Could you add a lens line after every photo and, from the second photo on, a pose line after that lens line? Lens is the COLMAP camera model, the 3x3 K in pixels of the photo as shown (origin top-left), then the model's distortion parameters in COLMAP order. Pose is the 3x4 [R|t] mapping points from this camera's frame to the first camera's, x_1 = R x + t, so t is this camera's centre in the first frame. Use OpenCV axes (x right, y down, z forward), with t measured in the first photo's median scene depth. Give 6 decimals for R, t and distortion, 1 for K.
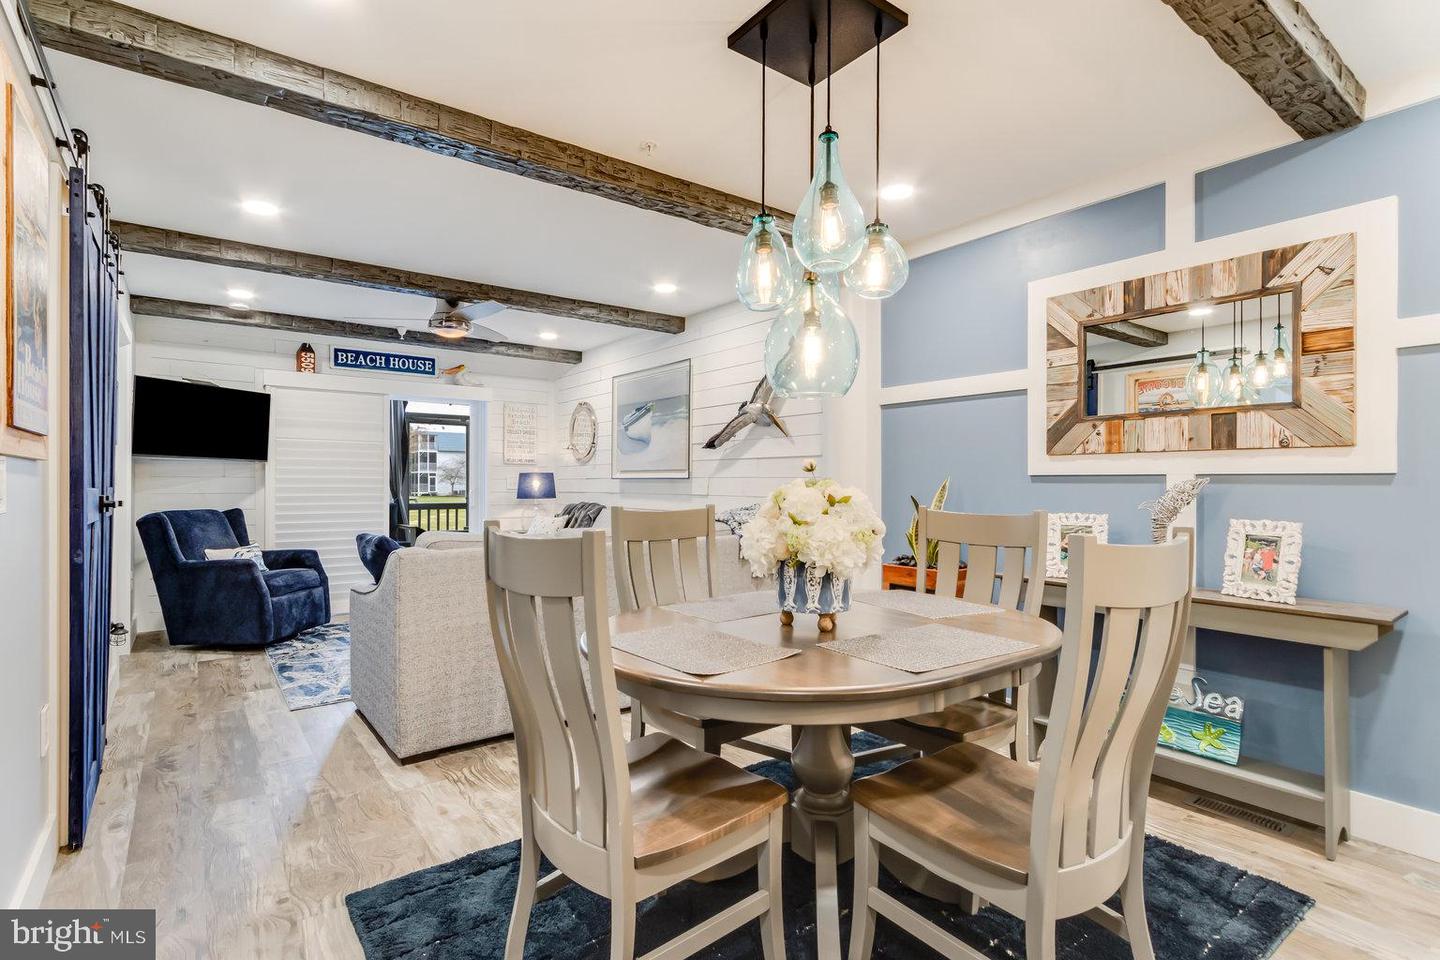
lens RADIAL K [[688.2, 0, 686.9], [0, 688.2, 483.5], [0, 0, 1]] dist [0.002927, 0.000049]
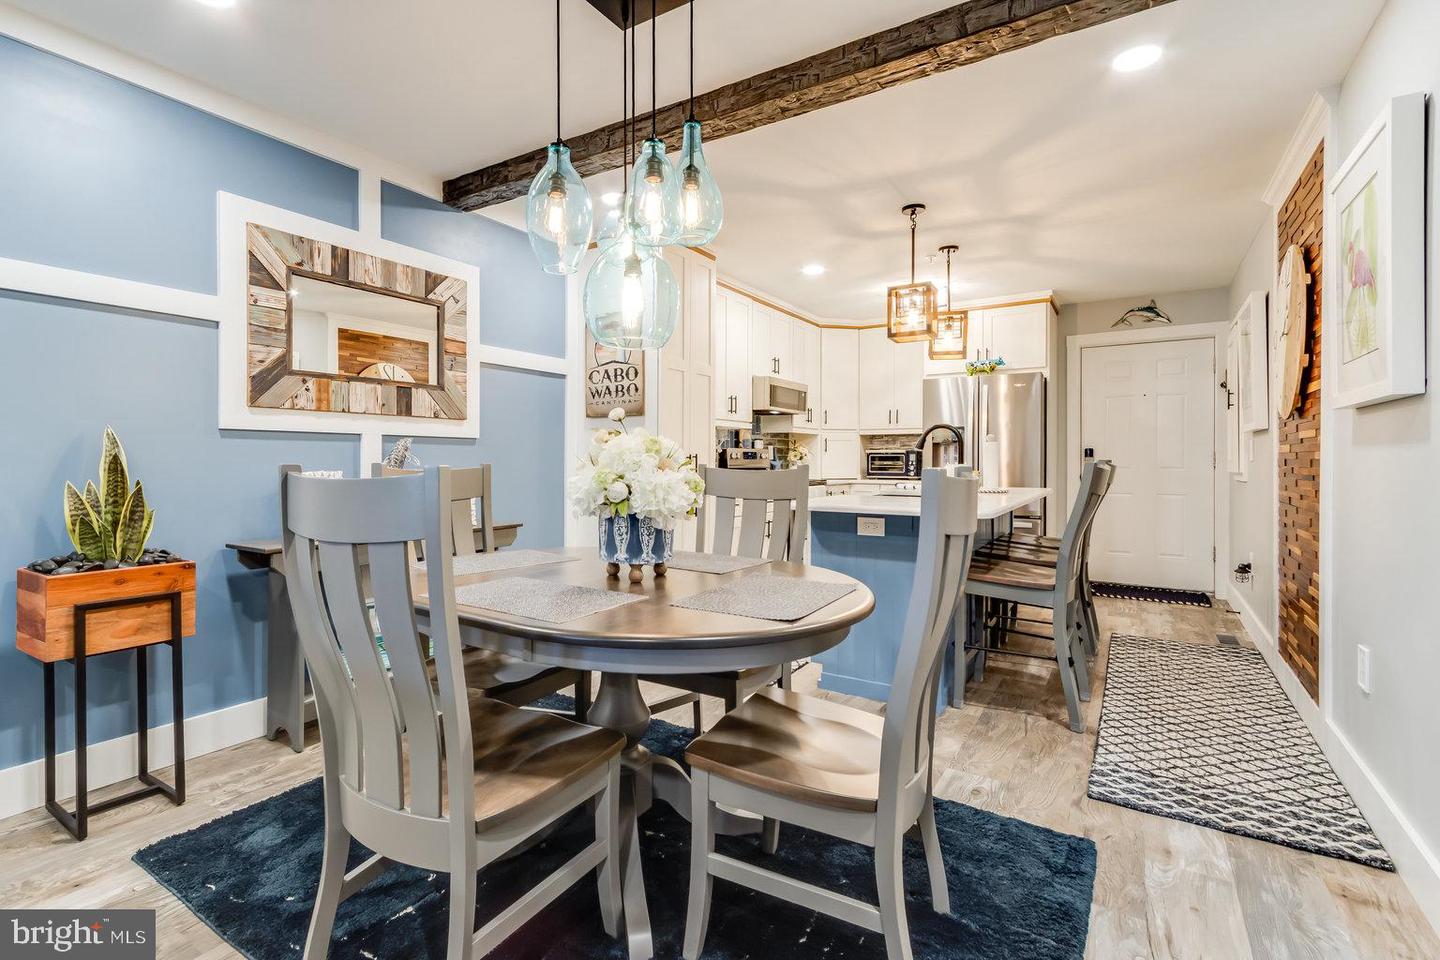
lens RADIAL K [[682.3, 0, 695.0], [0, 682.3, 463.0], [0, 0, 1]] dist [0.012622, -0.000767]
pose [[-0.365857, -0.007987, 0.930637, -0.302152], [-0.002558, 0.999968, 0.007577, 0.013602], [-0.930667, 0.000392, -0.365866, 0.507675]]
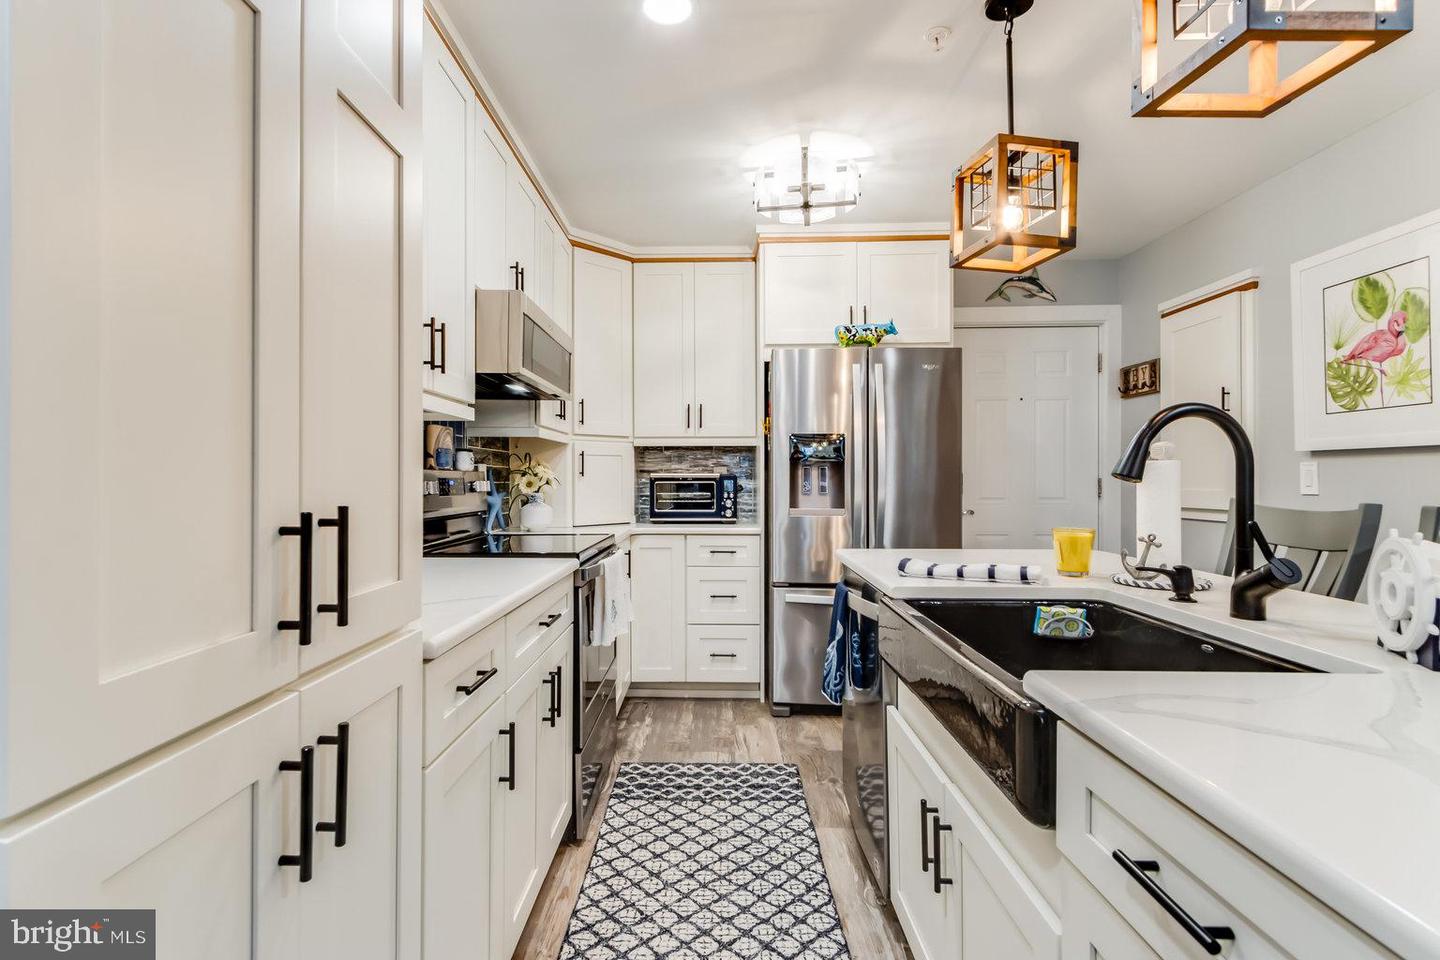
lens RADIAL K [[674.5, 0, 701.1], [0, 674.5, 478.9], [0, 0, 1]] dist [0.002140, 0.000697]
pose [[-0.798672, -0.004082, 0.601753, 0.328709], [-0.001493, 0.999987, 0.004801, 0.000330], [-0.601765, 0.002936, -0.798668, 0.270161]]
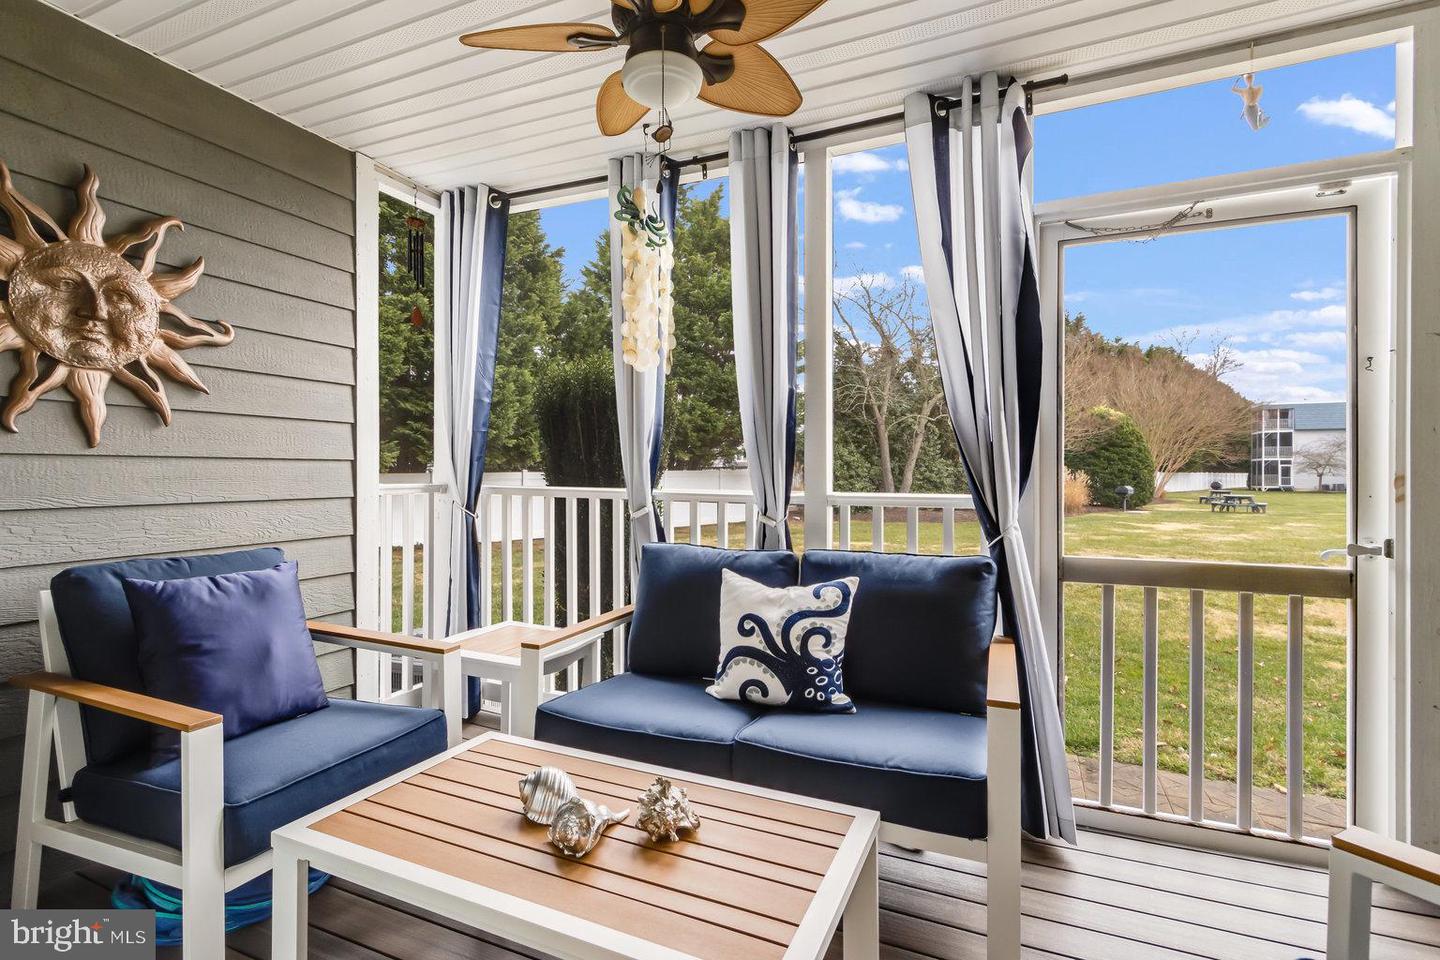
lens RADIAL K [[691.3, 0, 693.9], [0, 691.3, 474.8], [0, 0, 1]] dist [0.002452, -0.000048]
pose [[0.484716, -0.001495, -0.874670, -0.448521], [0.001755, 0.999998, -0.000737, -0.003874], [0.874670, -0.001178, 0.484718, 1.387633]]
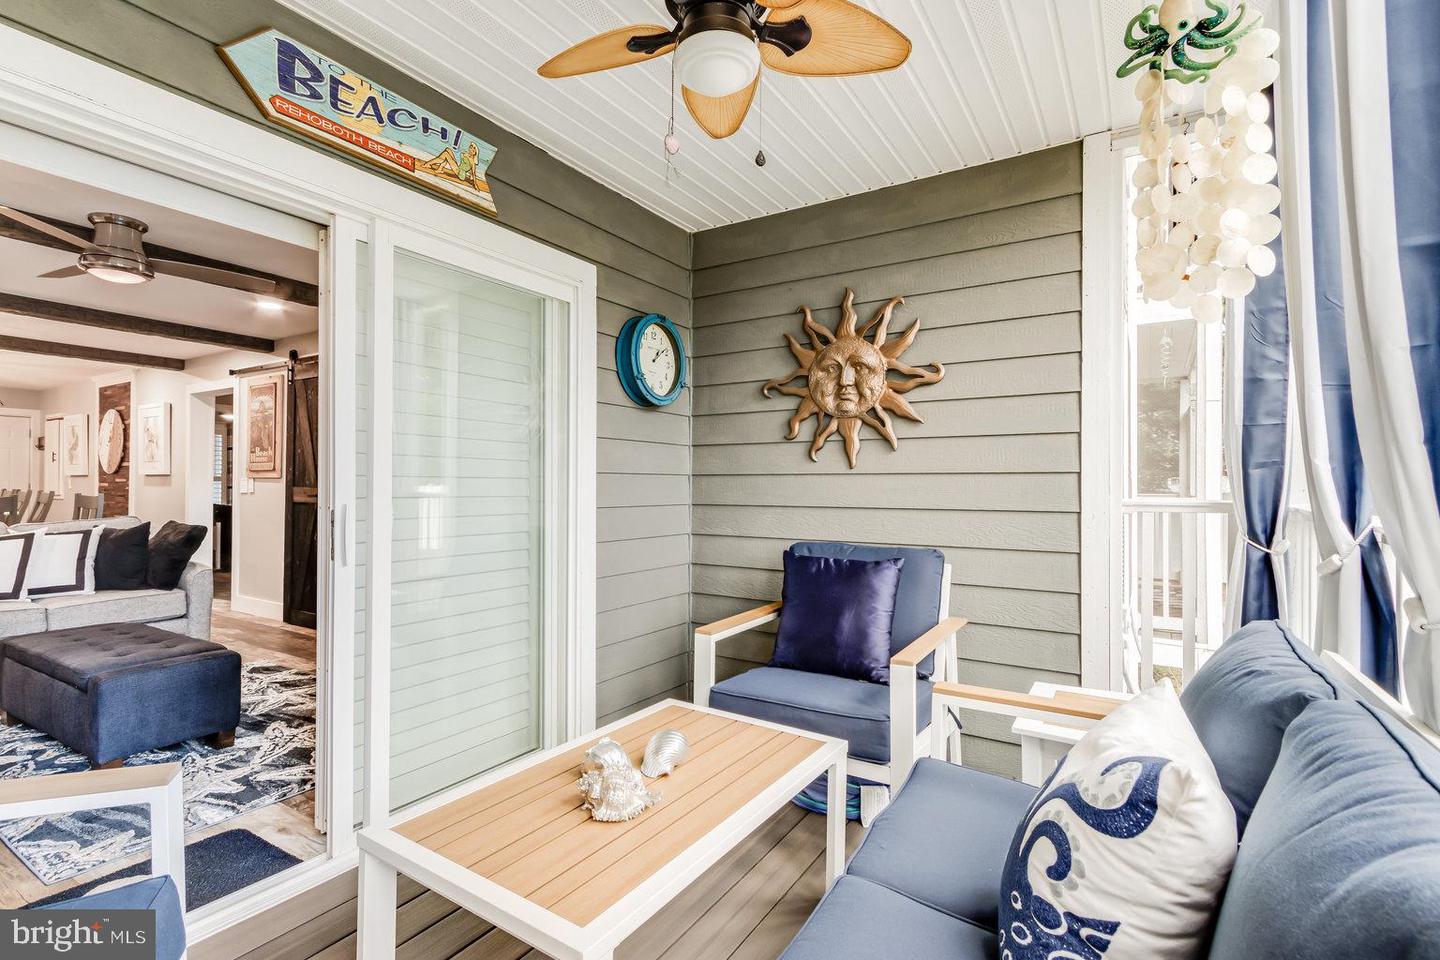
lens RADIAL K [[685.6, 0, 690.9], [0, 685.6, 476.7], [0, 0, 1]] dist [0.015025, -0.007257]
pose [[-0.934863, -0.013096, -0.354767, -0.628603], [-0.008281, 0.999852, -0.015088, -0.002900], [0.354912, -0.011167, -0.934833, 1.823739]]
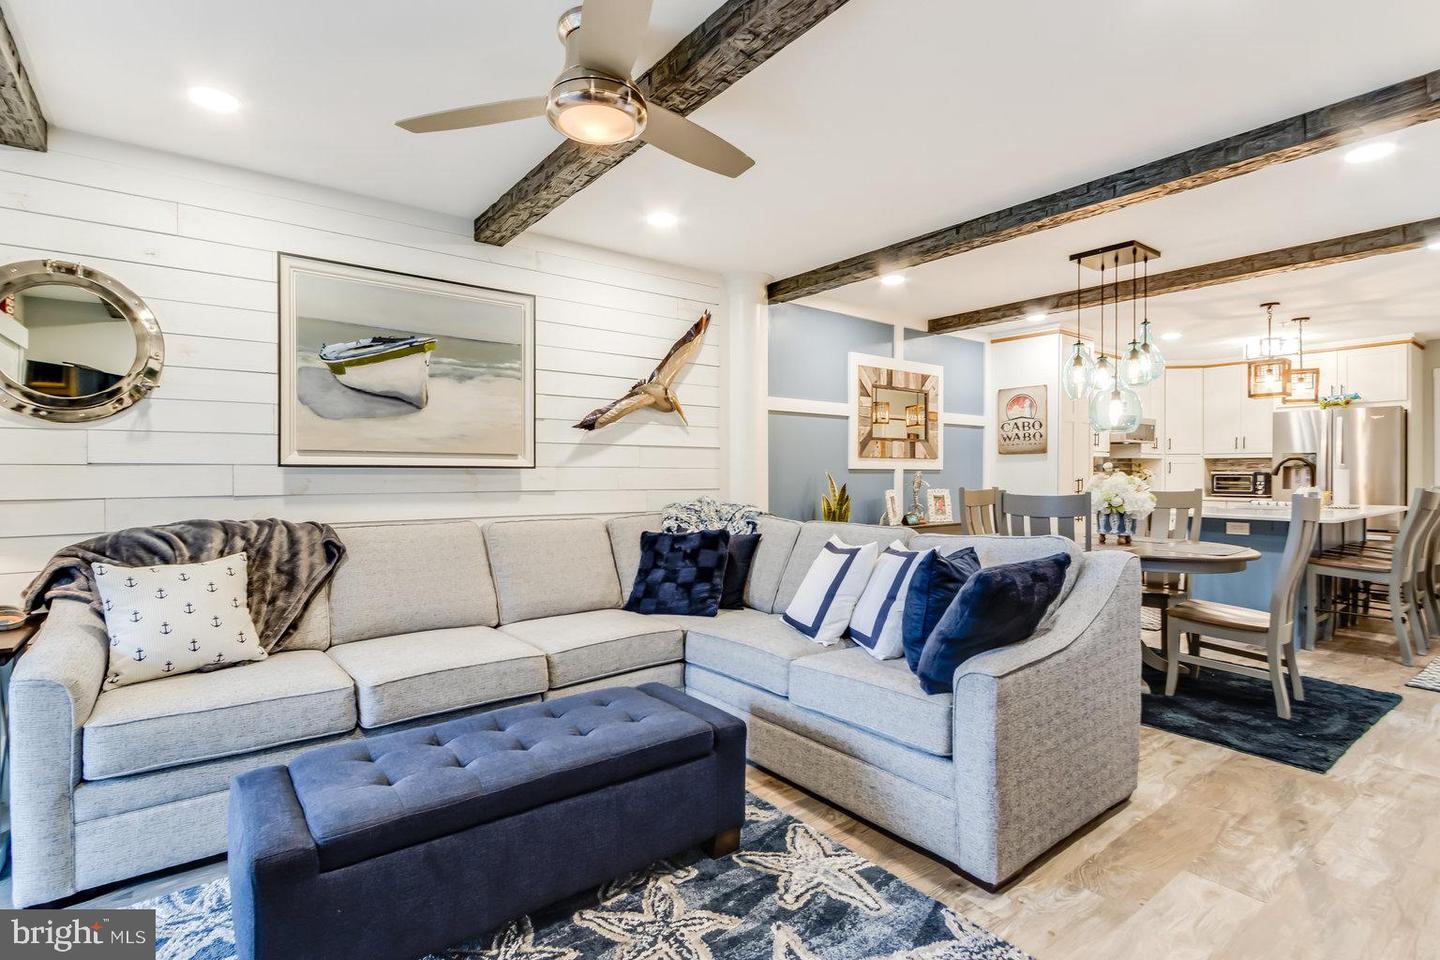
lens RADIAL K [[685.6, 0, 690.9], [0, 685.6, 476.7], [0, 0, 1]] dist [0.015025, -0.007257]
pose [[-0.010295, -0.007955, 0.999915, -0.747395], [-0.000052, 0.999968, 0.007954, -0.003972], [-0.999947, 0.000030, -0.010295, 0.914313]]
